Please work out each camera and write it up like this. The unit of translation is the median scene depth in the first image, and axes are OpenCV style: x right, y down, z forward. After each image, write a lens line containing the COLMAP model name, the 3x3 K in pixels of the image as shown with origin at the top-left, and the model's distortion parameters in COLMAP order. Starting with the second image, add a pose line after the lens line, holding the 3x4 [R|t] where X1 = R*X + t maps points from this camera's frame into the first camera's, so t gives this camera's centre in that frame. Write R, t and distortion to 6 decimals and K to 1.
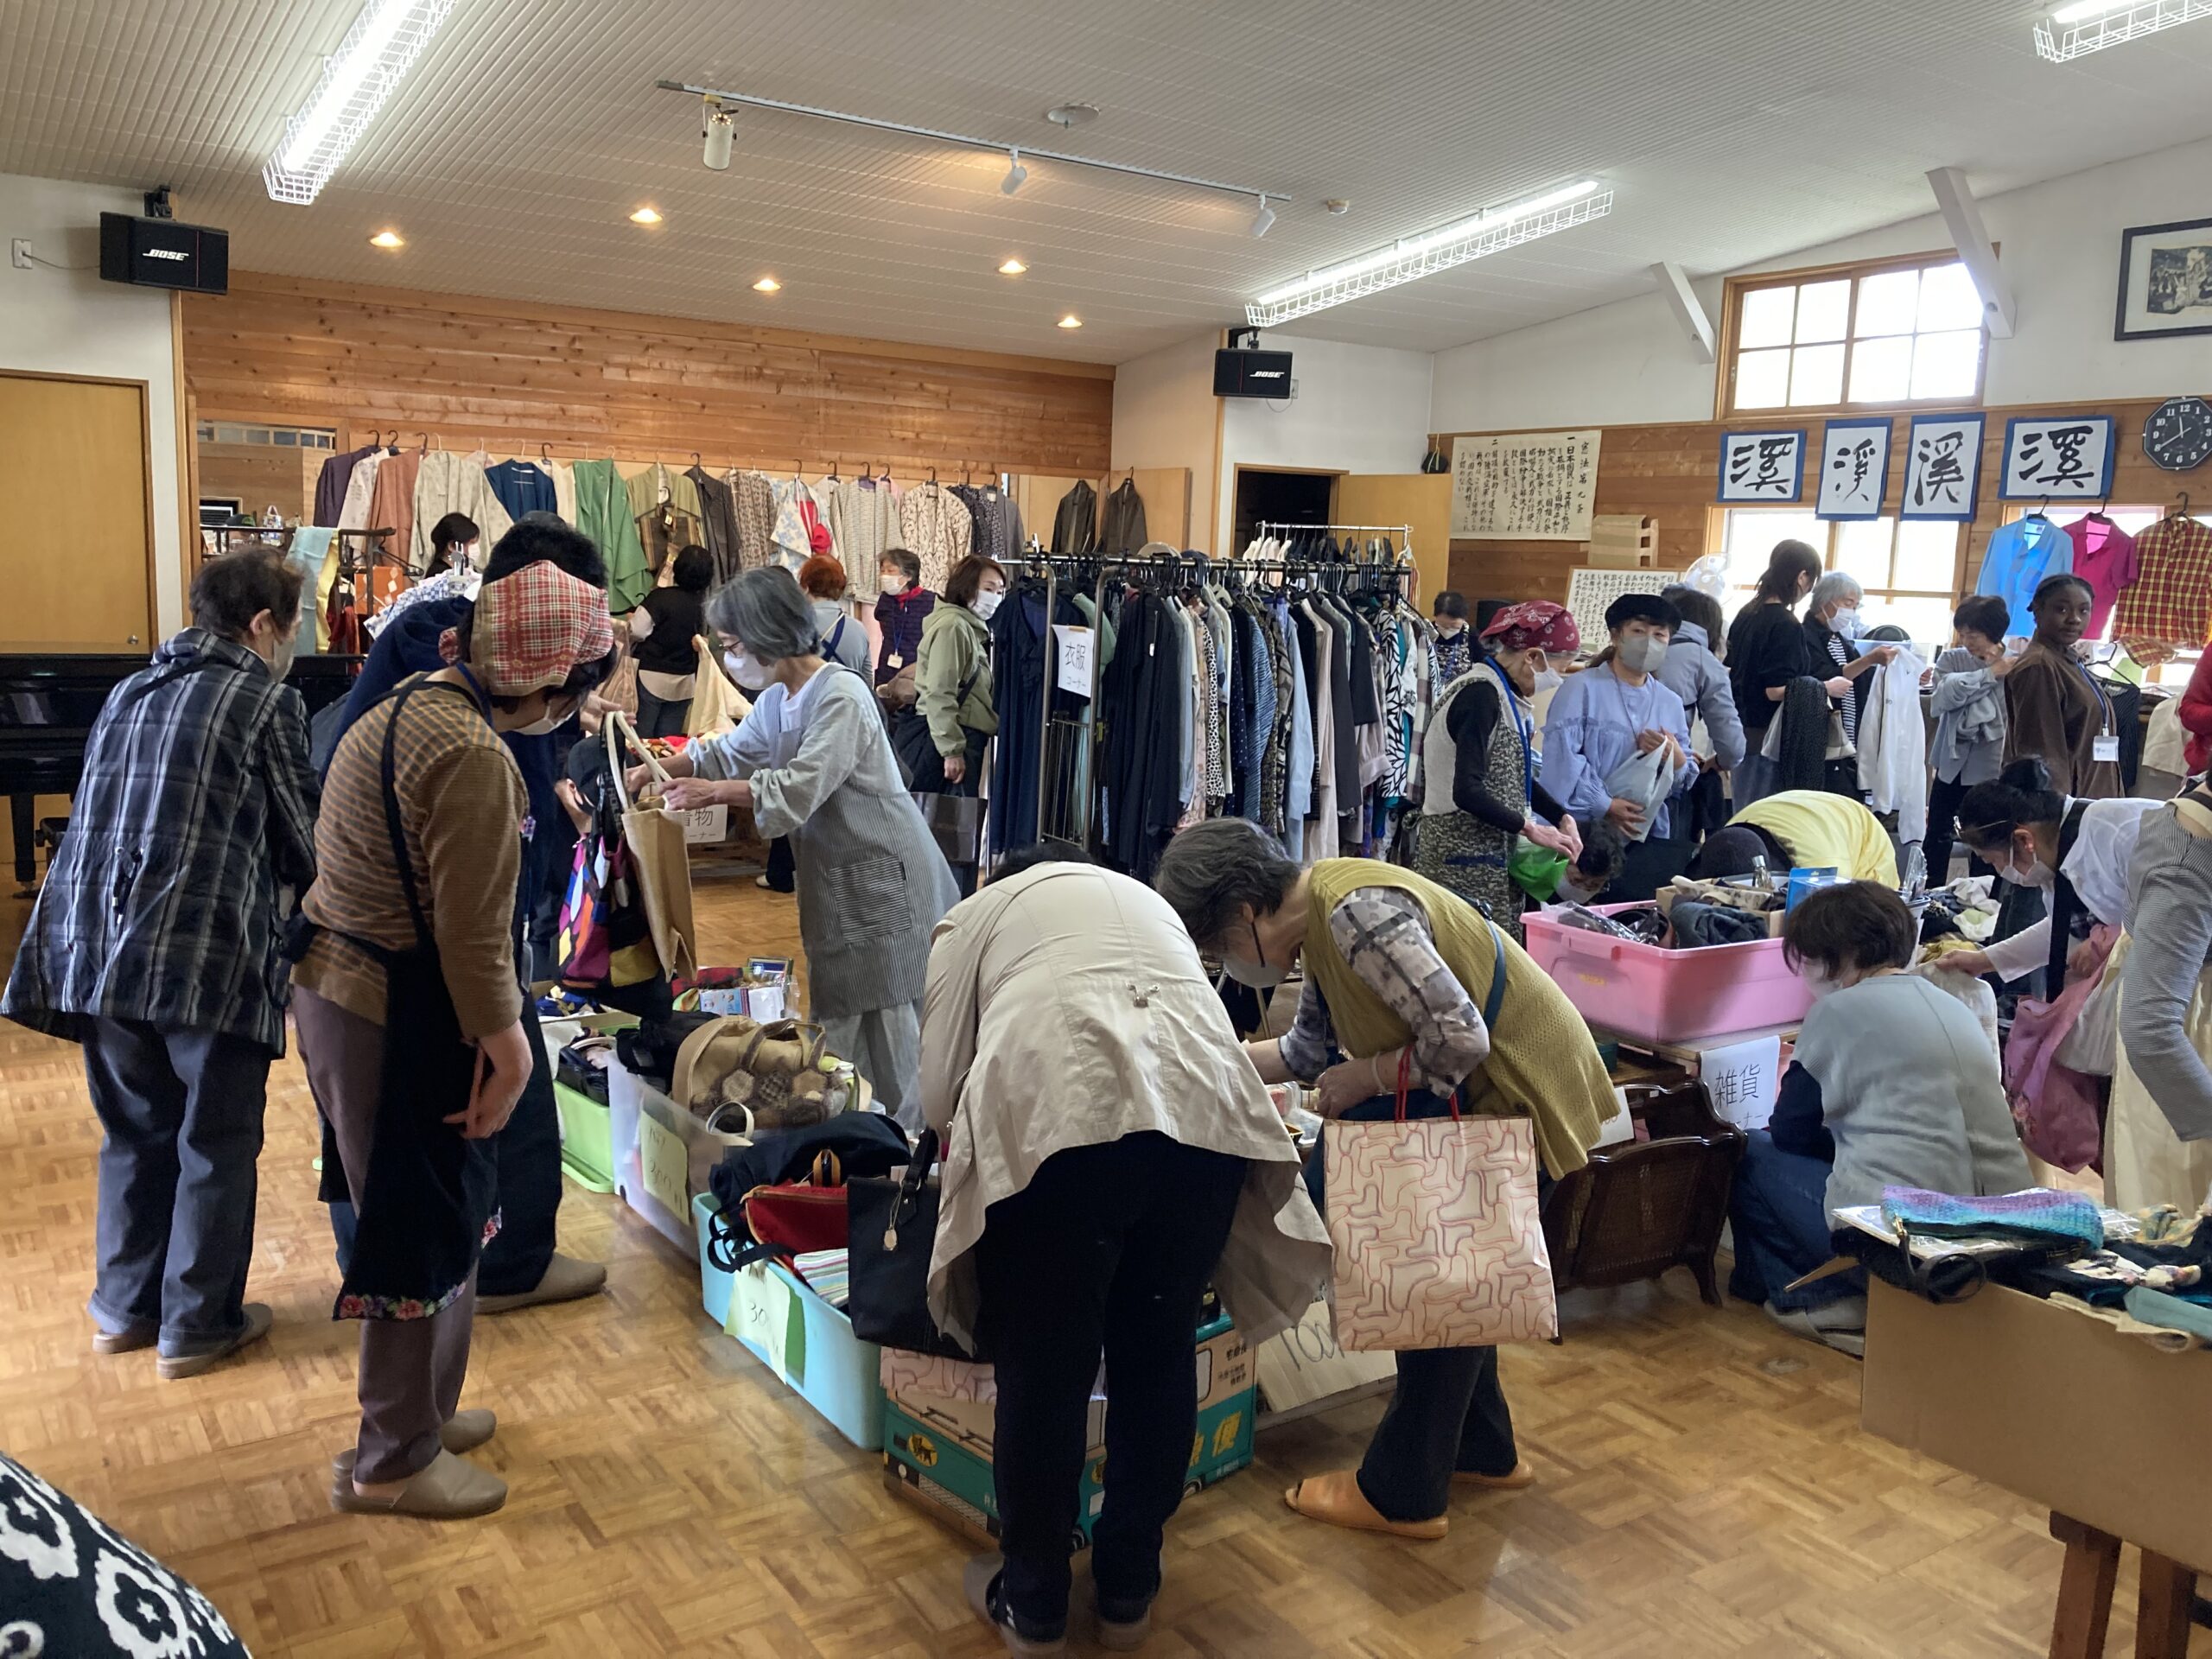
lens RADIAL K [[1823.8, 0, 1094.8], [0, 1823.8, 808.1], [0, 0, 1]] dist [0.055662, -0.063207]
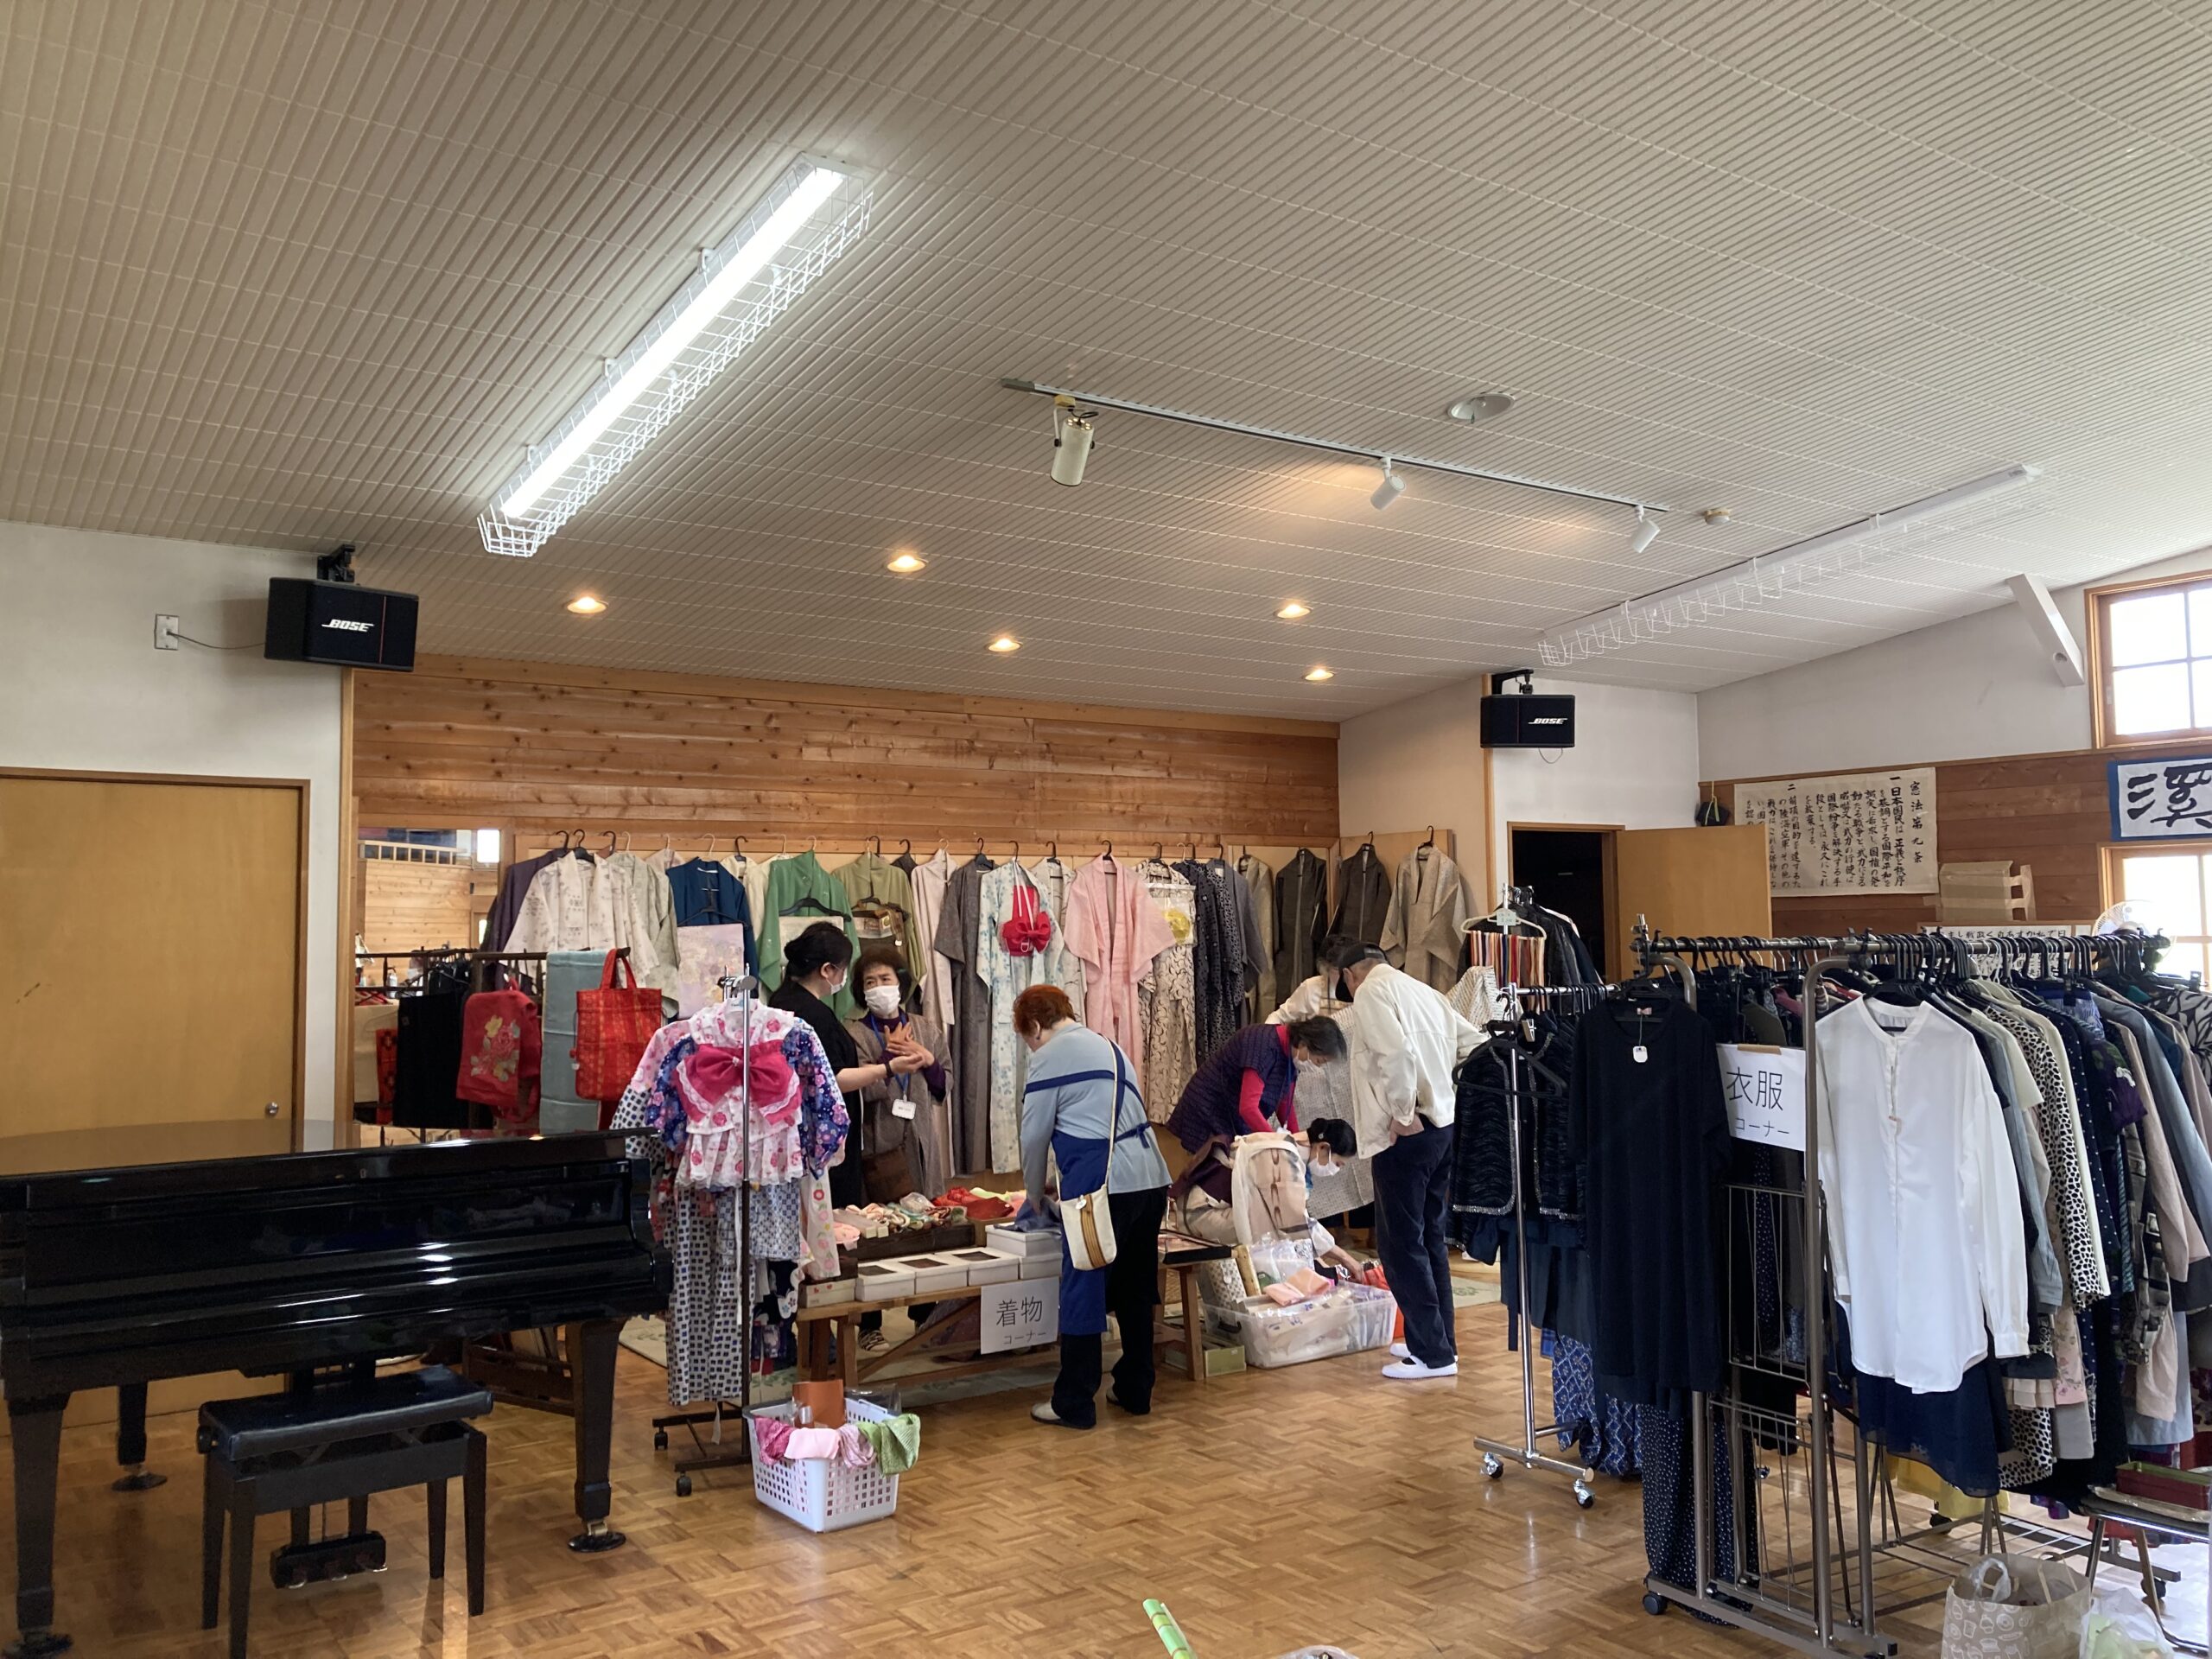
lens RADIAL K [[1823.8, 0, 1143.8], [0, 1823.8, 803.7], [0, 0, 1]] dist [0.055662, -0.063207]
pose [[0.998584, -0.045361, 0.027790, -0.131729], [0.050097, 0.977596, -0.204442, -0.030221], [-0.017894, 0.205545, 0.978484, 0.161370]]
